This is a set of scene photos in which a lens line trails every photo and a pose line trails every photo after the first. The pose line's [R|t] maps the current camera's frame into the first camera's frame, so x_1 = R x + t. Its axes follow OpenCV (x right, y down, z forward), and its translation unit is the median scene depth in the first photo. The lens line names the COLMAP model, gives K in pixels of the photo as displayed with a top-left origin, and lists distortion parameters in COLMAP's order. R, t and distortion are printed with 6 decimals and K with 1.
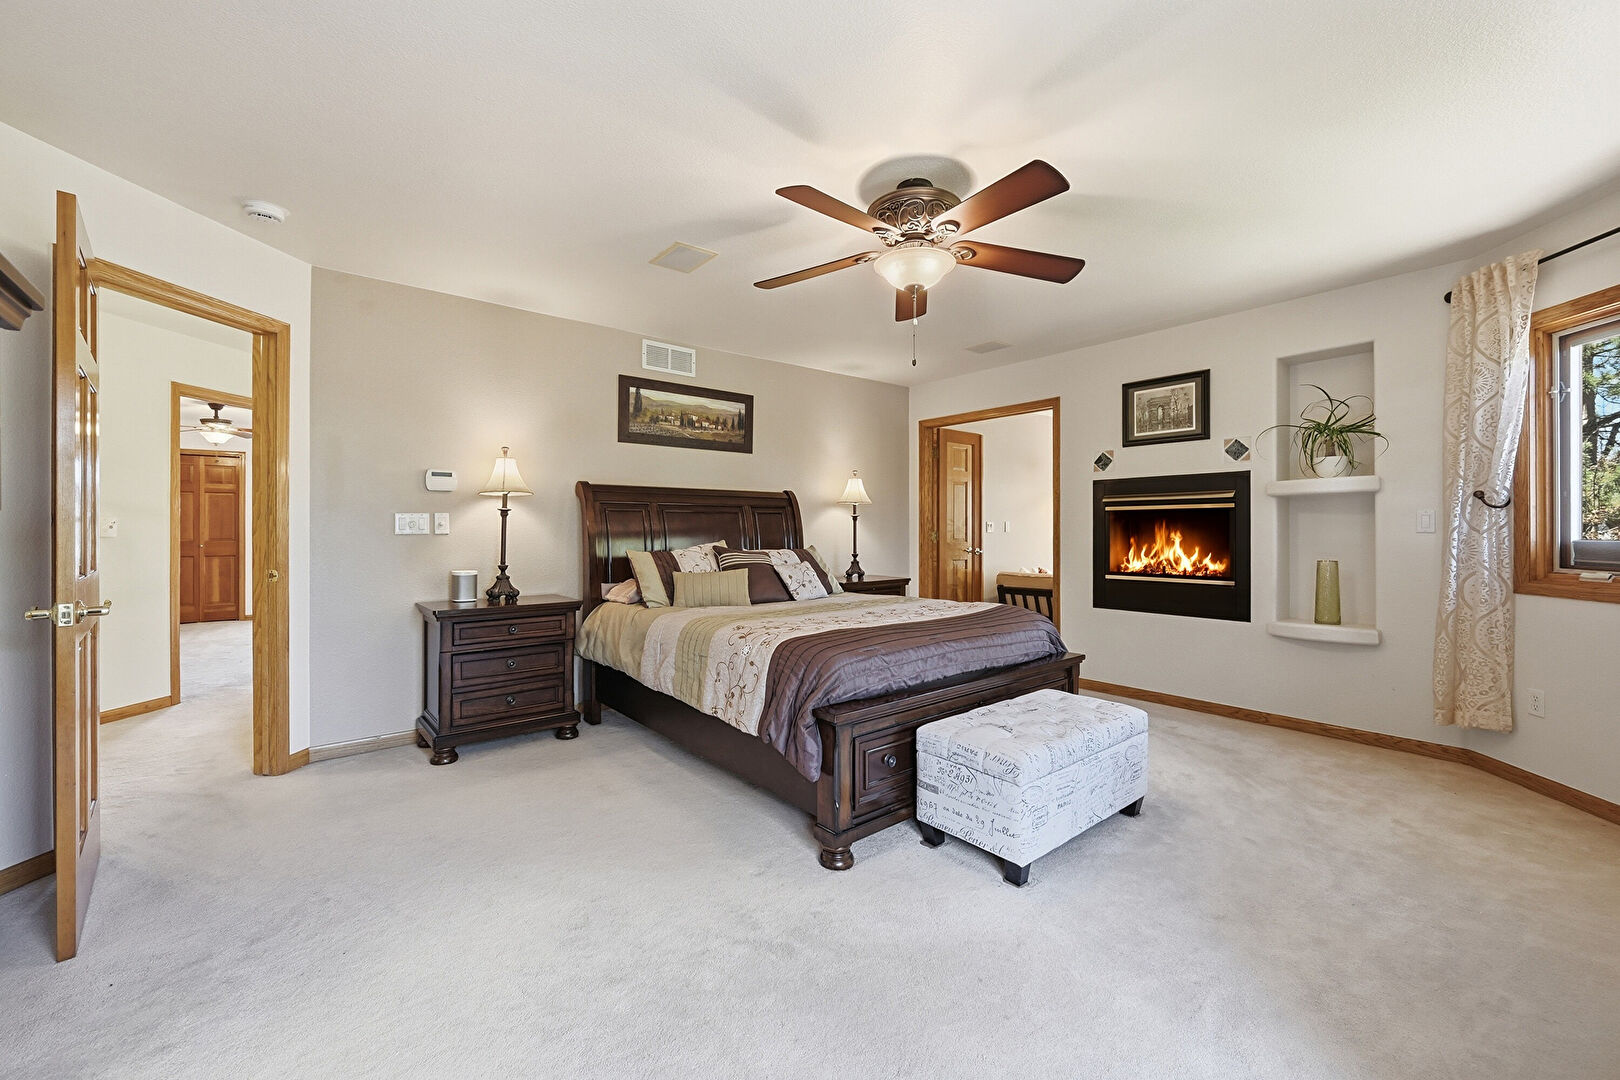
lens RADIAL K [[638.6, 0, 806.9], [0, 638.6, 528.4], [0, 0, 1]] dist [-0.002616, -0.000245]
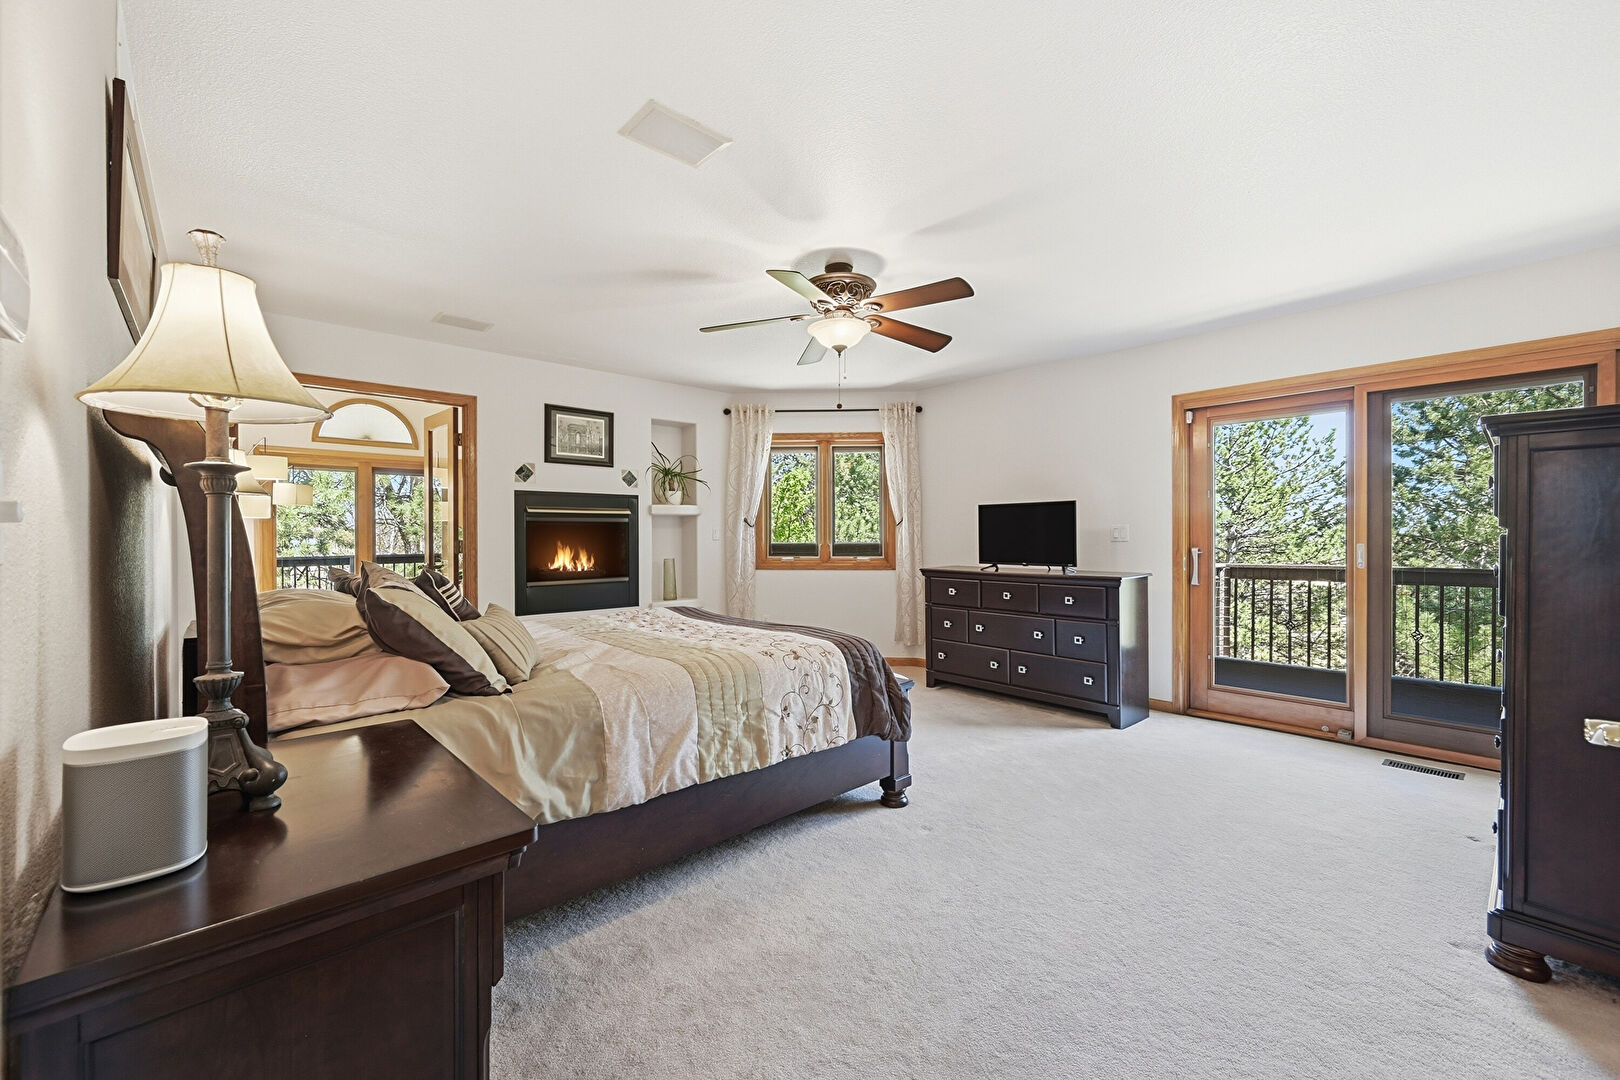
lens RADIAL K [[638.6, 0, 795.7], [0, 638.6, 541.0], [0, 0, 1]] dist [-0.002616, -0.000245]
pose [[-0.029737, -0.005261, 0.999544, -0.720725], [0.002071, 0.999984, 0.005325, 0.000616], [-0.999556, 0.002229, -0.029725, 0.737765]]
